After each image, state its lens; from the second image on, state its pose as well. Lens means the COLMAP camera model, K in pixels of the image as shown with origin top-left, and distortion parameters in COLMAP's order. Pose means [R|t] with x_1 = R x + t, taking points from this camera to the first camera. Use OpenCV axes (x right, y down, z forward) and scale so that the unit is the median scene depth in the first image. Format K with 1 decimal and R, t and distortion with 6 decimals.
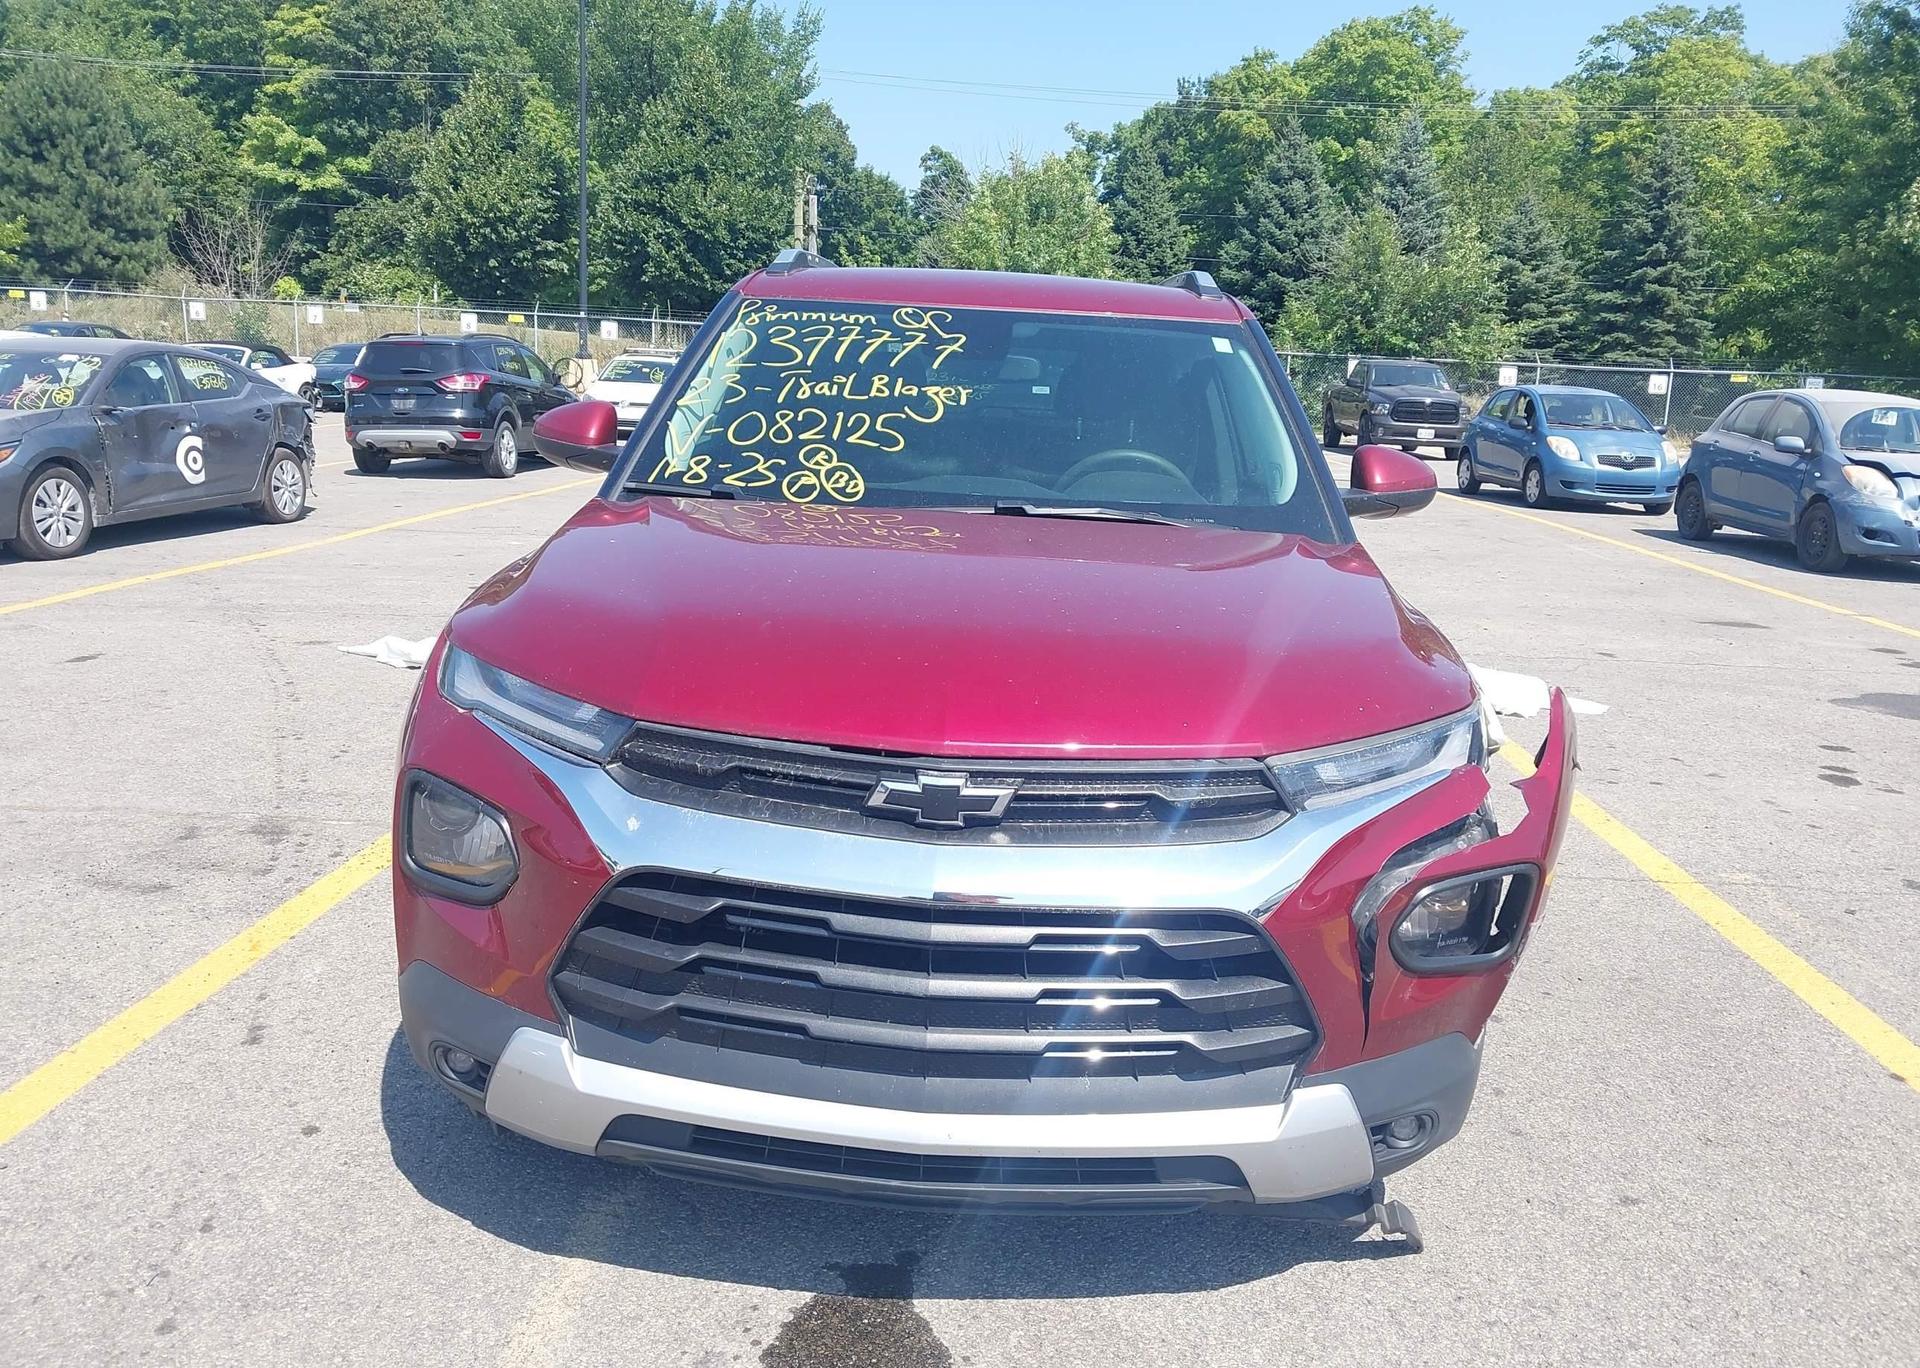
lens RADIAL K [[1530.2, 0, 949.0], [0, 1530.2, 684.2], [0, 0, 1]] dist [0.014268, -0.016619]
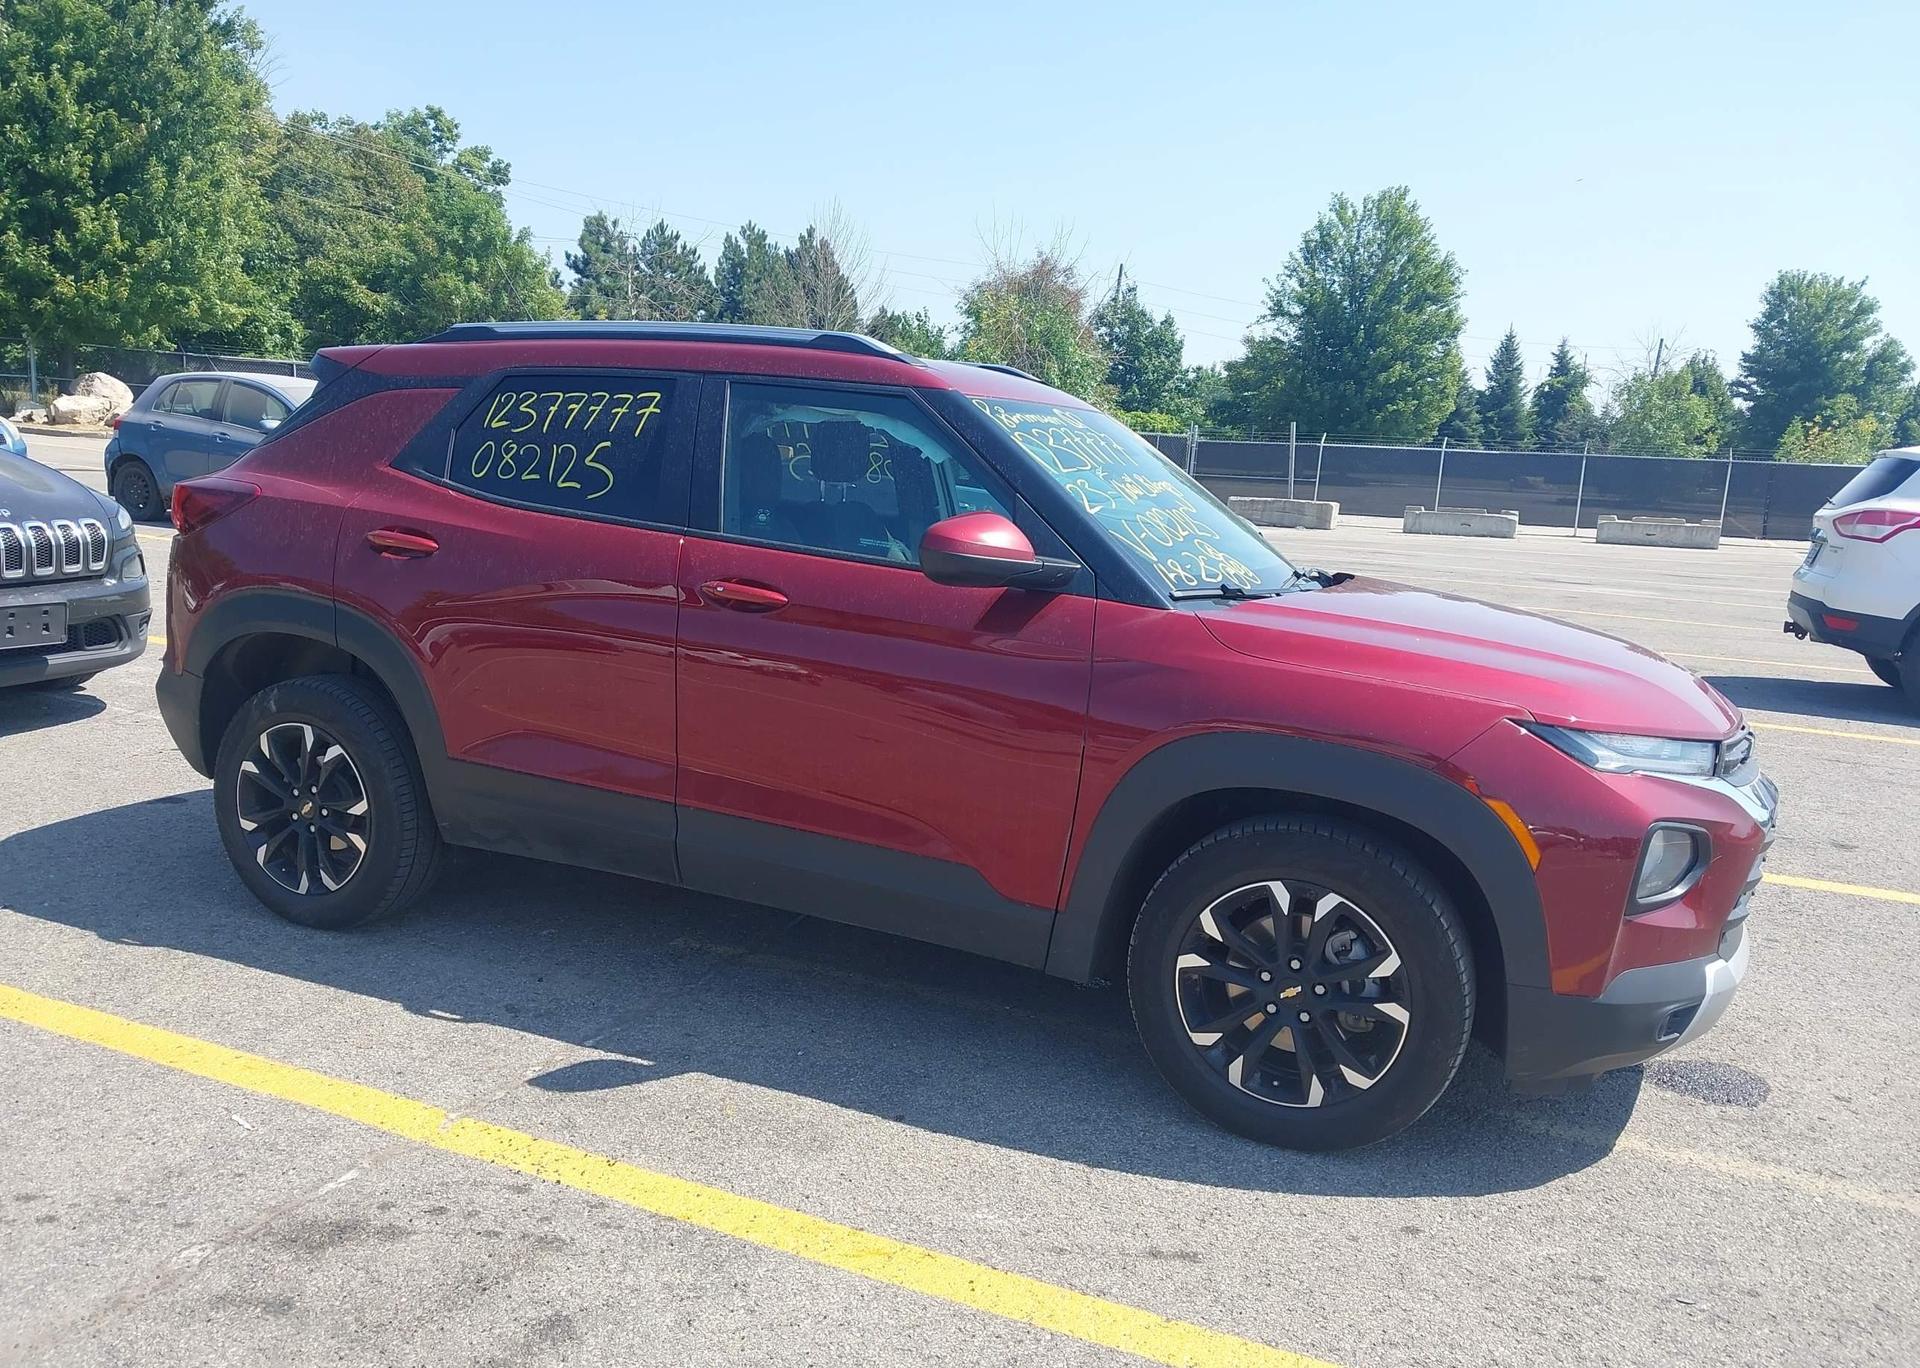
lens RADIAL K [[1521.5, 0, 960.0], [0, 1521.5, 684.0], [0, 0, 1]] dist [-0.000410, -0.004393]
pose [[0.347964, -0.178494, 0.920359, -0.091245], [0.142067, 0.980410, 0.136428, -0.017310], [-0.926681, 0.083281, 0.366506, 0.055437]]
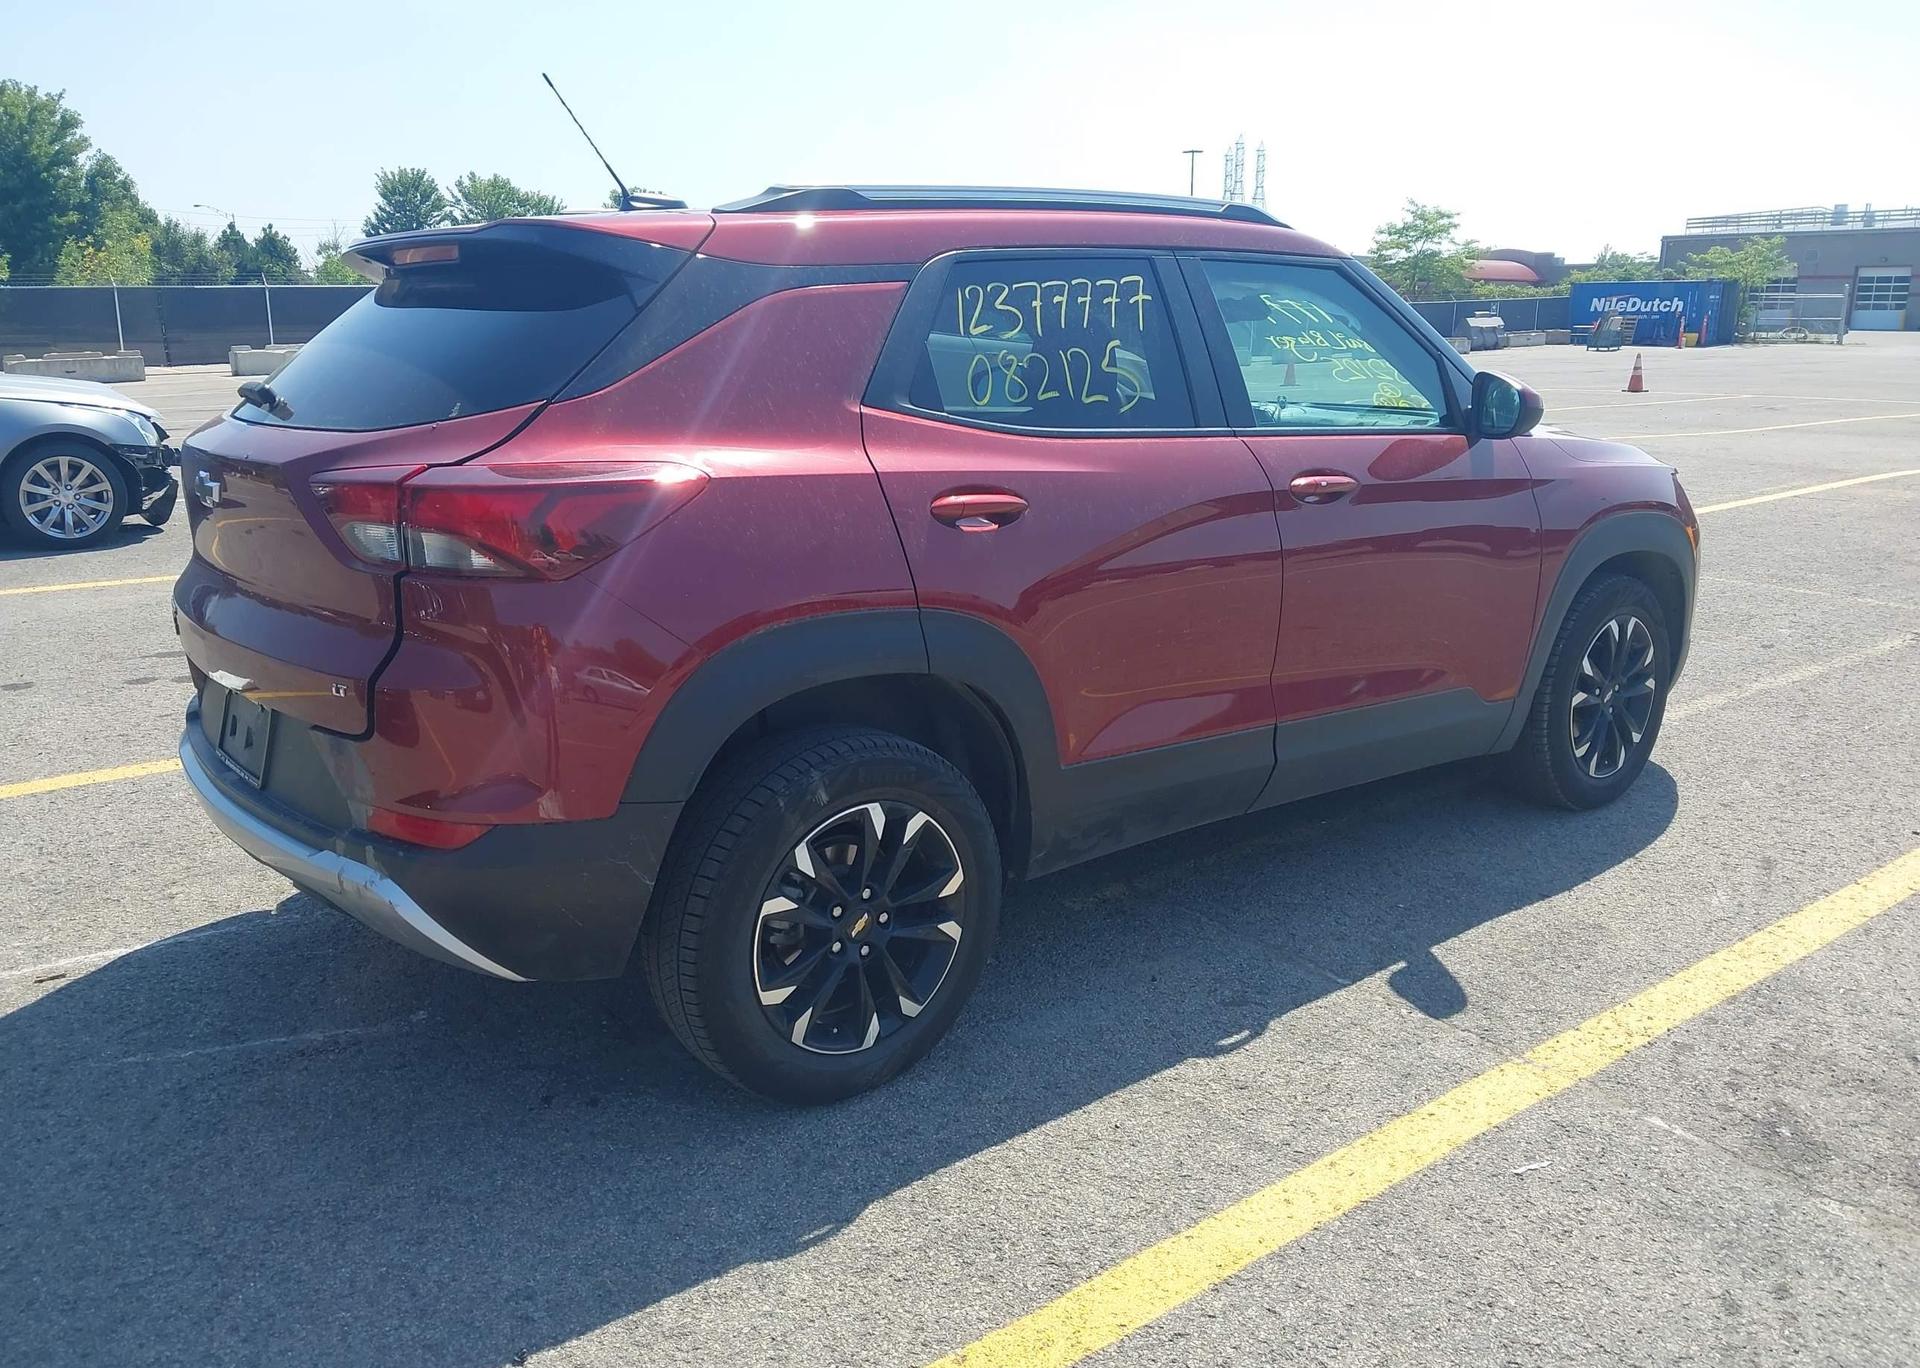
lens RADIAL K [[1501.8, 0, 960.0], [0, 1501.8, 684.0], [0, 0, 1]] dist [0.081637, -0.129099]
pose [[-0.663323, -0.225736, 0.713474, -0.064672], [0.113509, 0.912036, 0.394089, -0.036820], [-0.739674, 0.342394, -0.579351, 0.161182]]
